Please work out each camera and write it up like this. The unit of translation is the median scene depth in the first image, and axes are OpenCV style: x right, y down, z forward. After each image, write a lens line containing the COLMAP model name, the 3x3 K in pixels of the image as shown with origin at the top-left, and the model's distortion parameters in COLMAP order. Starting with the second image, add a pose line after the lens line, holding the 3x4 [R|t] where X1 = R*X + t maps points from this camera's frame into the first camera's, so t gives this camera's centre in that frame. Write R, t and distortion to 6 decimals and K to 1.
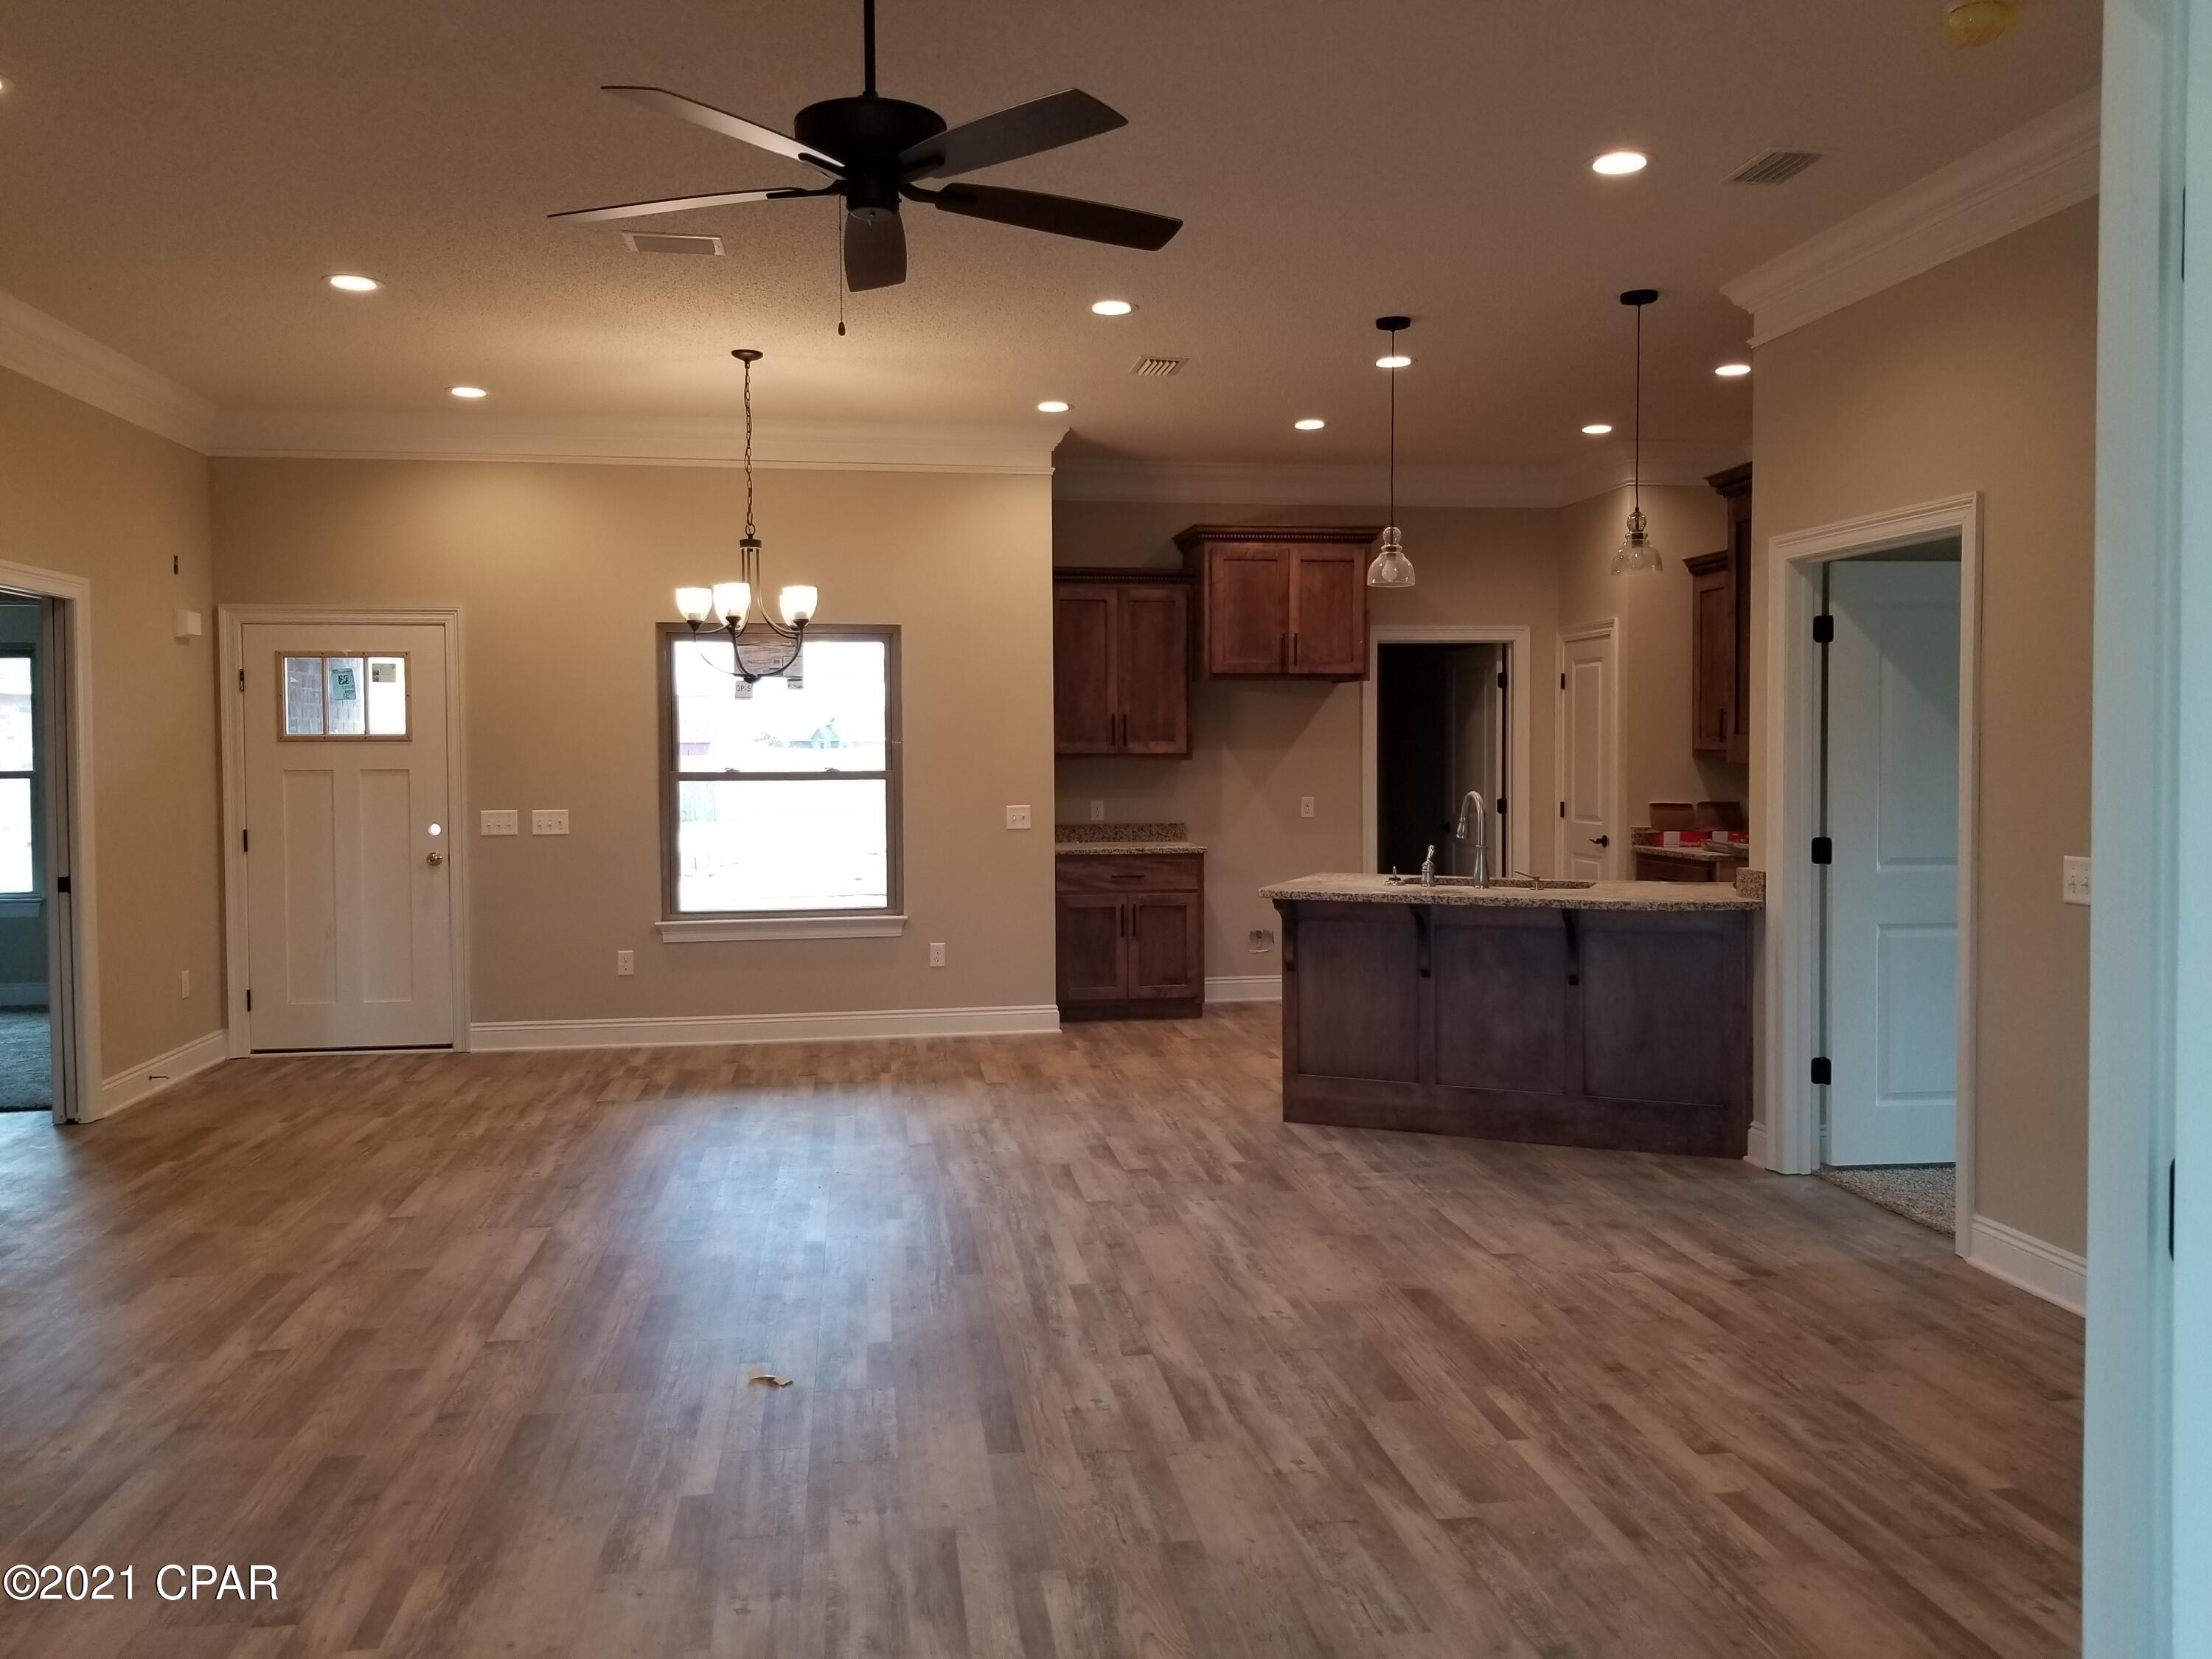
lens RADIAL K [[1712.2, 0, 1104.4], [0, 1712.2, 823.2], [0, 0, 1]] dist [-0.006607, -0.003904]
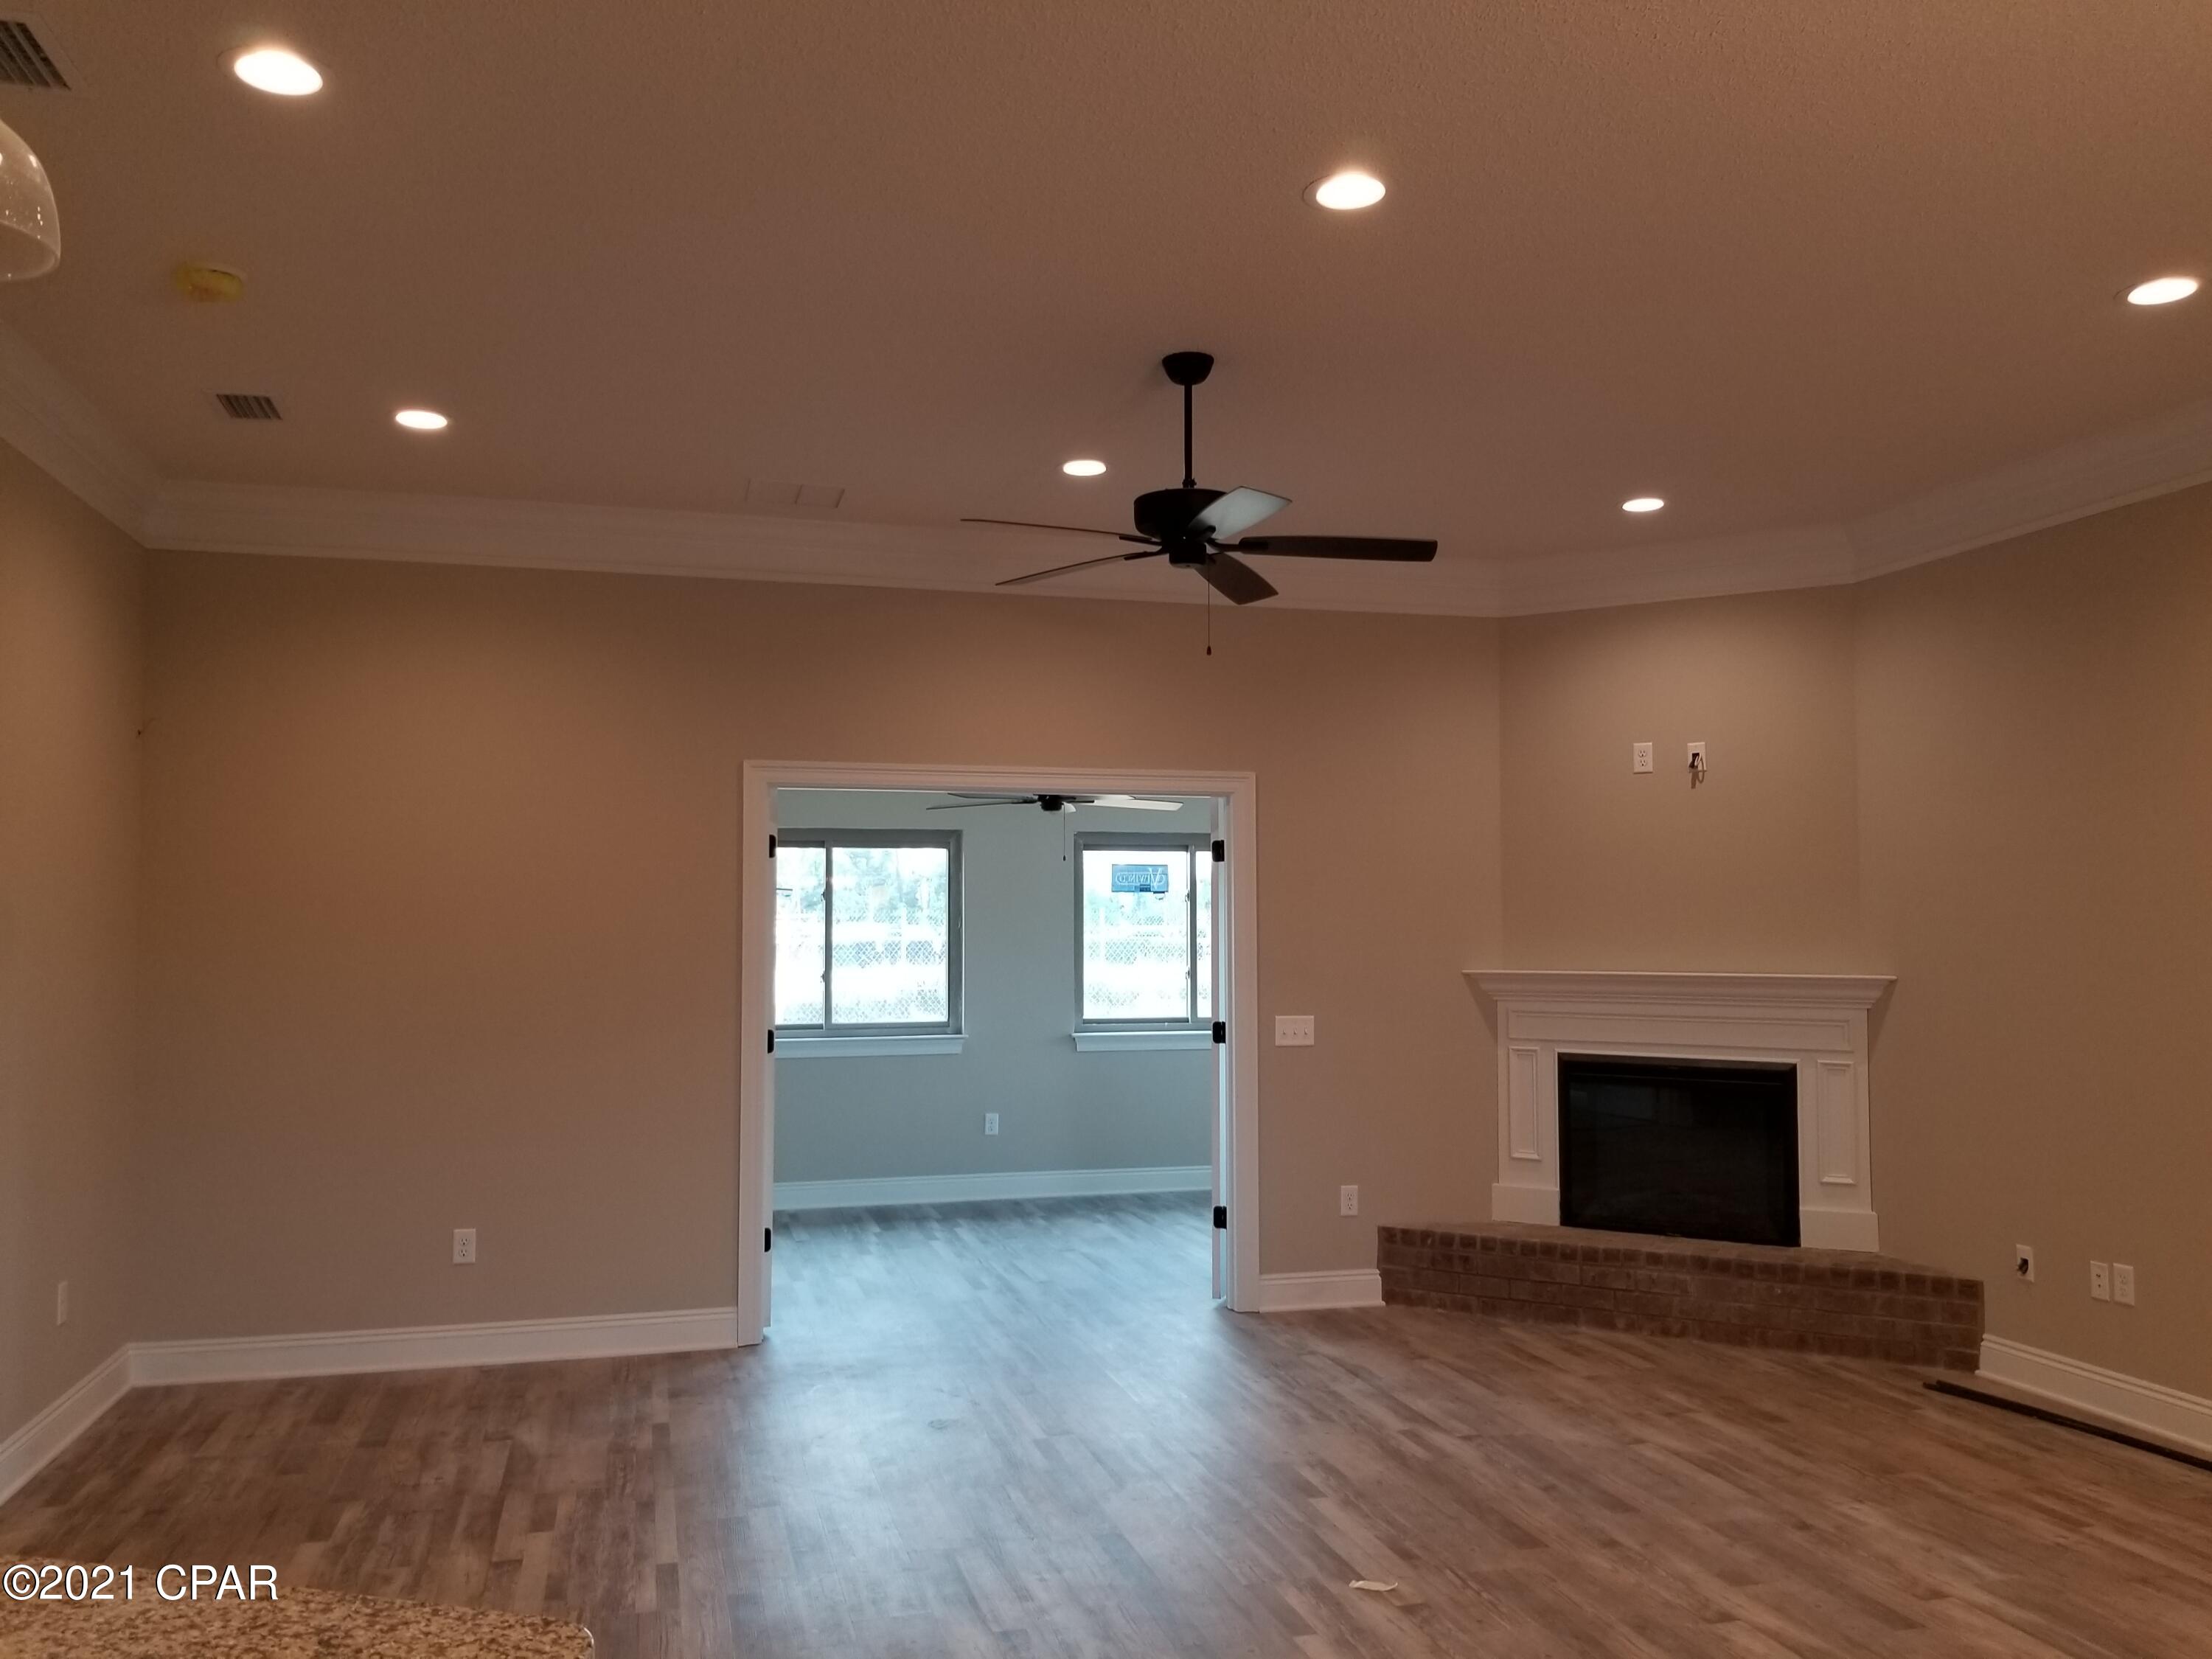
lens RADIAL K [[1712.2, 0, 1105.8], [0, 1712.2, 829.7], [0, 0, 1]] dist [-0.006607, -0.003904]
pose [[-0.992505, -0.000567, -0.122206, 0.090997], [0.000987, 0.999919, -0.012661, -0.116823], [0.122204, -0.012686, -0.992424, 2.192799]]
